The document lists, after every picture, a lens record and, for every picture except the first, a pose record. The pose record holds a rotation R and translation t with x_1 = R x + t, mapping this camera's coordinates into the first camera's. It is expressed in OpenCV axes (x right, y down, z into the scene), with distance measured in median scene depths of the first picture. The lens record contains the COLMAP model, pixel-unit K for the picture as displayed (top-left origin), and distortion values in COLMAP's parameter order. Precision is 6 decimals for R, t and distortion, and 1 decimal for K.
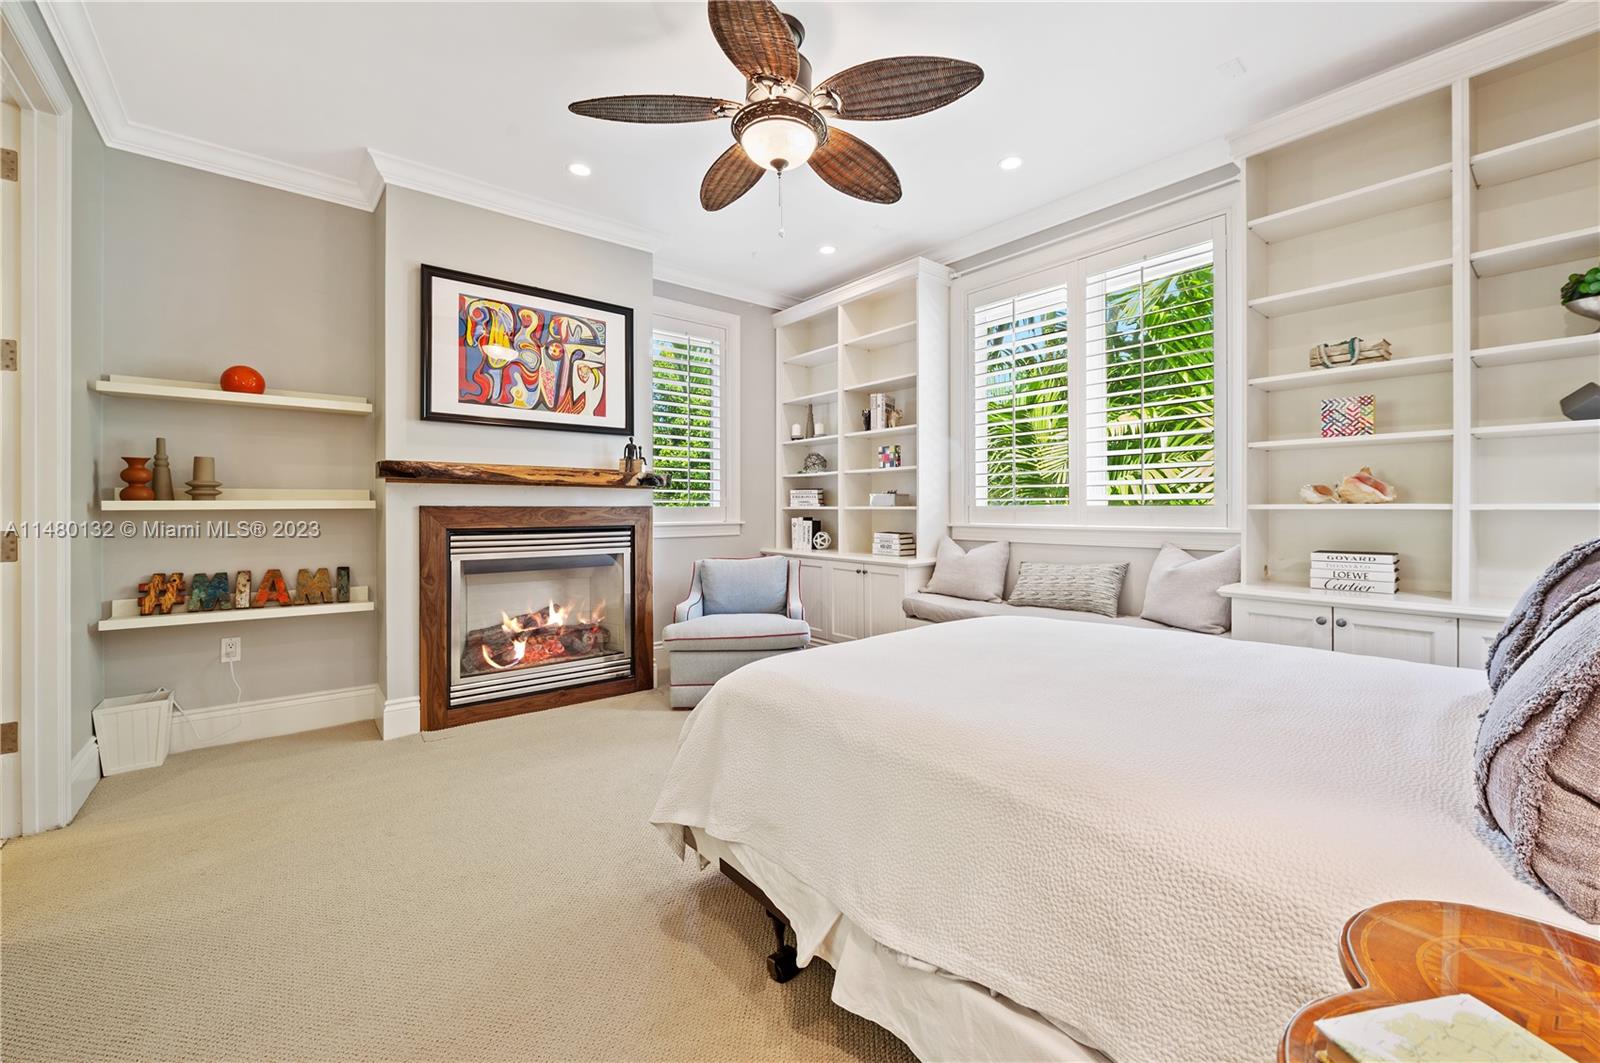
lens RADIAL K [[629.9, 0, 803.2], [0, 629.9, 509.8], [0, 0, 1]] dist [0.000431, 0.000027]
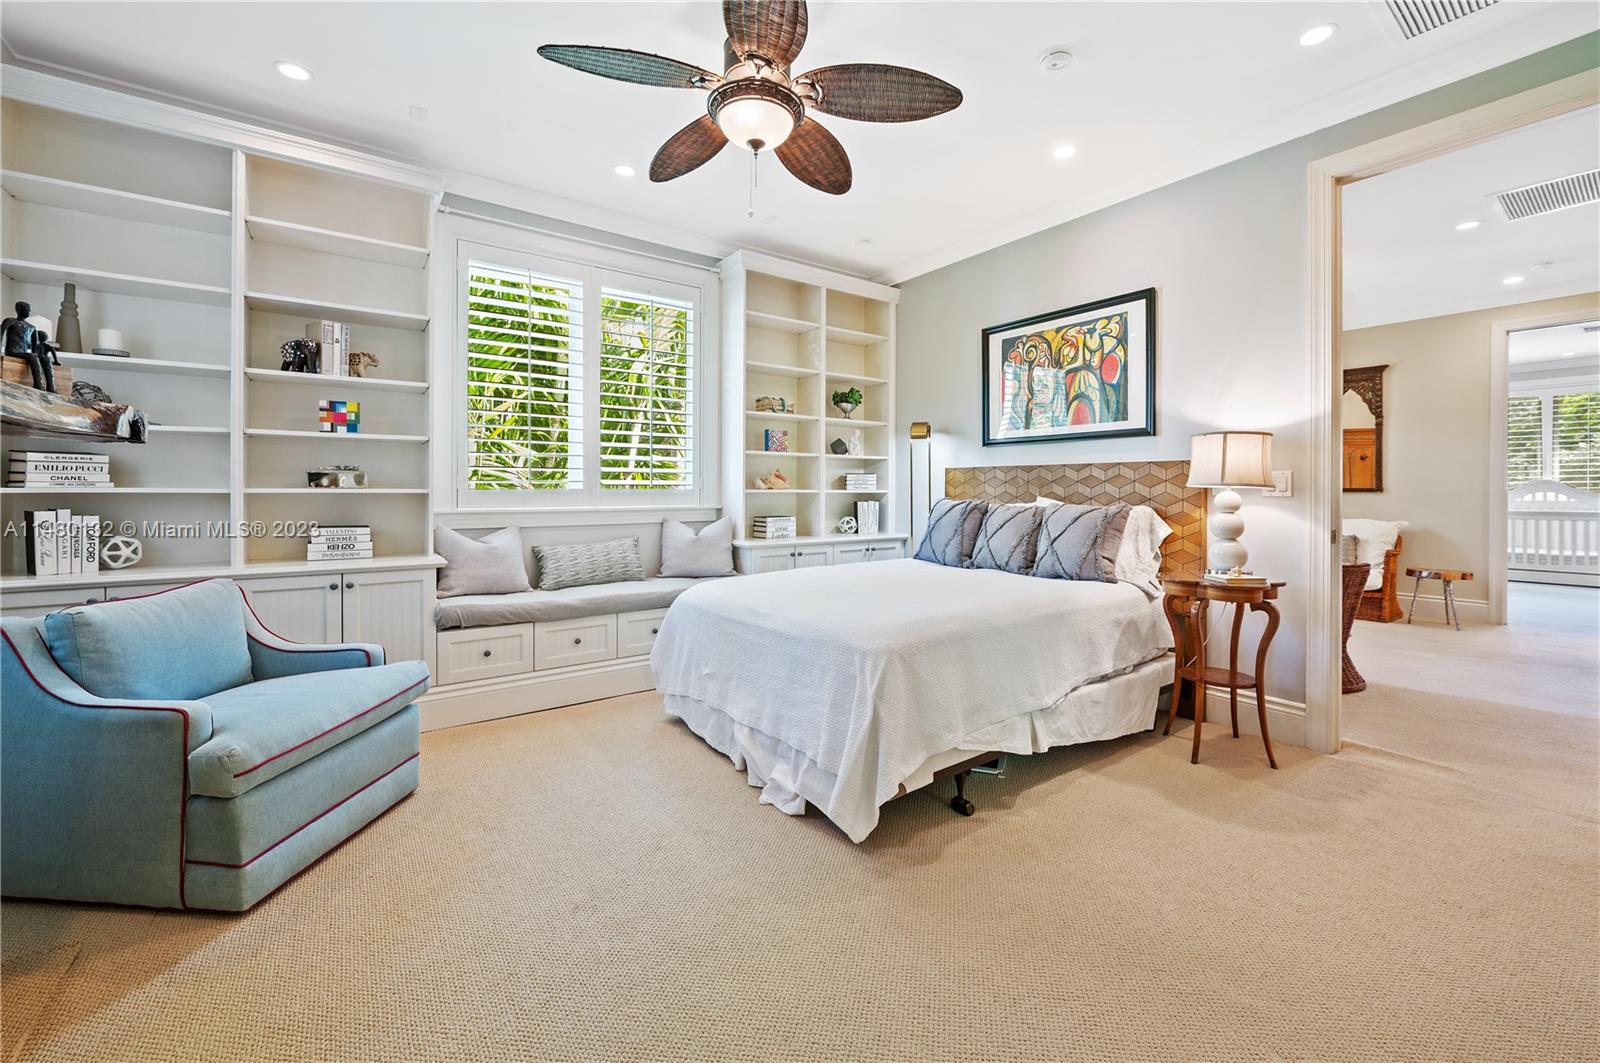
lens RADIAL K [[663.6, 0, 803.8], [0, 663.6, 489.6], [0, 0, 1]] dist [-0.000956, -0.000117]
pose [[0.059904, -0.002473, 0.998201, -0.644242], [-0.003992, 0.999988, 0.002717, -0.009524], [-0.998196, -0.004148, 0.059894, 0.516062]]
